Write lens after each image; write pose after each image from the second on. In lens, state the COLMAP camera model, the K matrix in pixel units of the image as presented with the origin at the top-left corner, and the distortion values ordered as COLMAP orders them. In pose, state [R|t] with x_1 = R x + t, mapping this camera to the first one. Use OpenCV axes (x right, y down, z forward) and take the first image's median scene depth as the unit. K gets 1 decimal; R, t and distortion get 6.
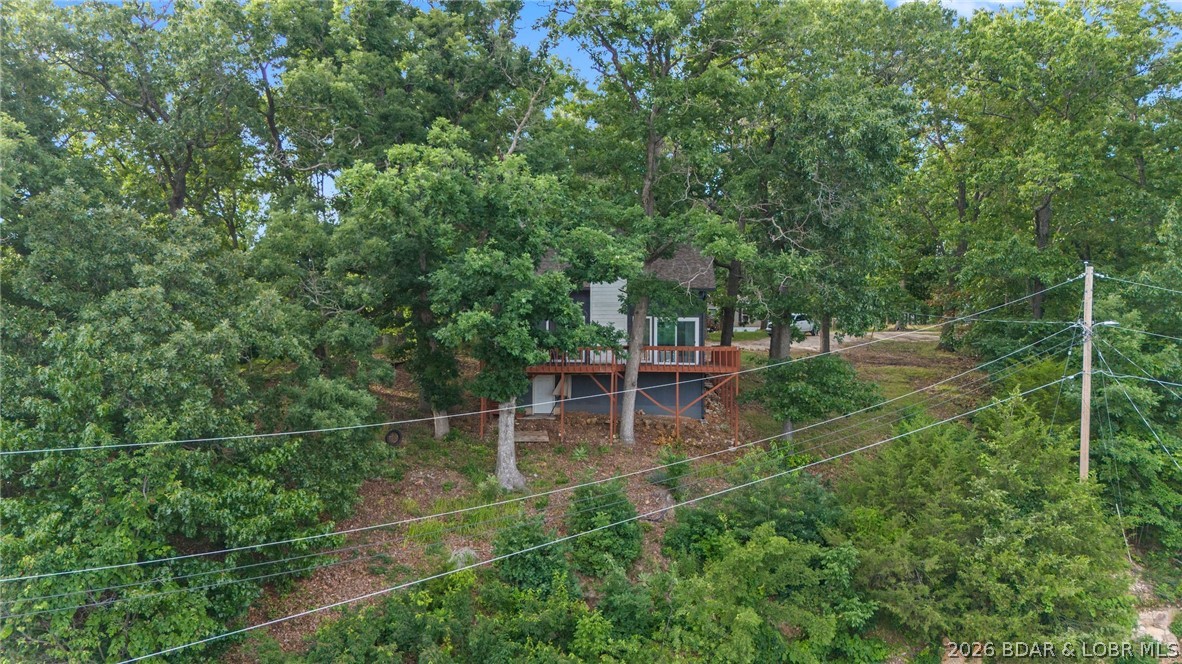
lens RADIAL K [[888.4, 0, 591.1], [0, 888.4, 334.1], [0, 0, 1]] dist [0.046766, -0.002726]
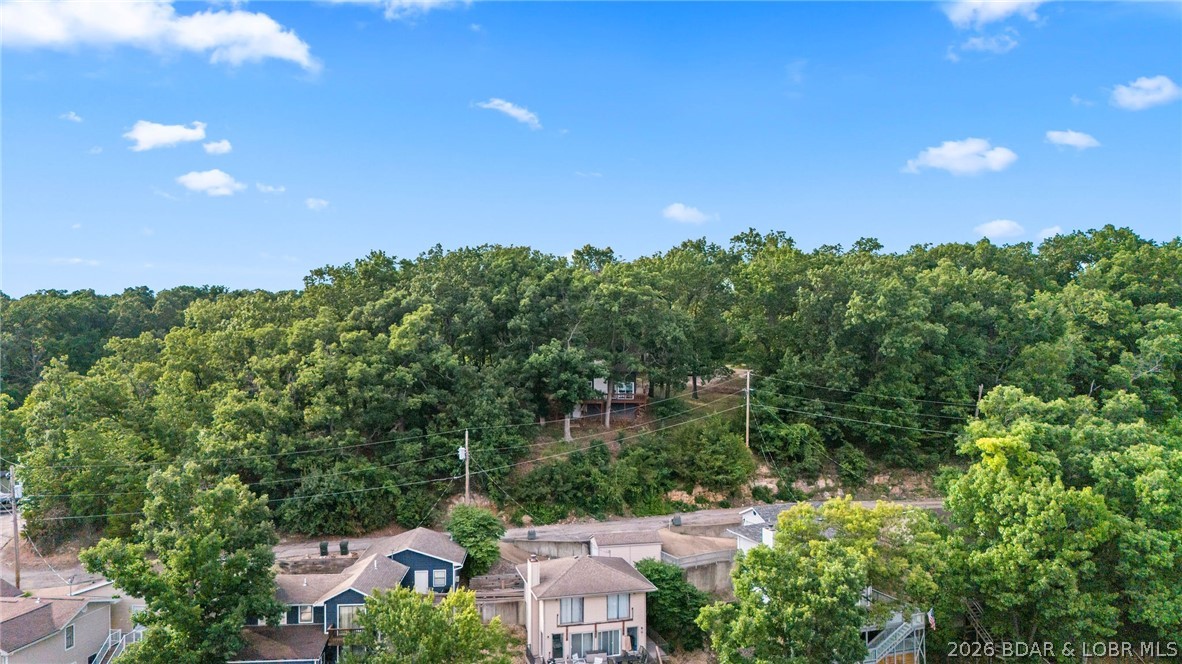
lens RADIAL K [[888.4, 0, 590.3], [0, 888.4, 331.0], [0, 0, 1]] dist [0.046766, -0.002726]
pose [[0.999991, -0.003217, -0.002792, -0.005501], [0.003201, 0.999978, -0.005820, -0.218280], [0.002810, 0.005811, 0.999979, -2.340722]]
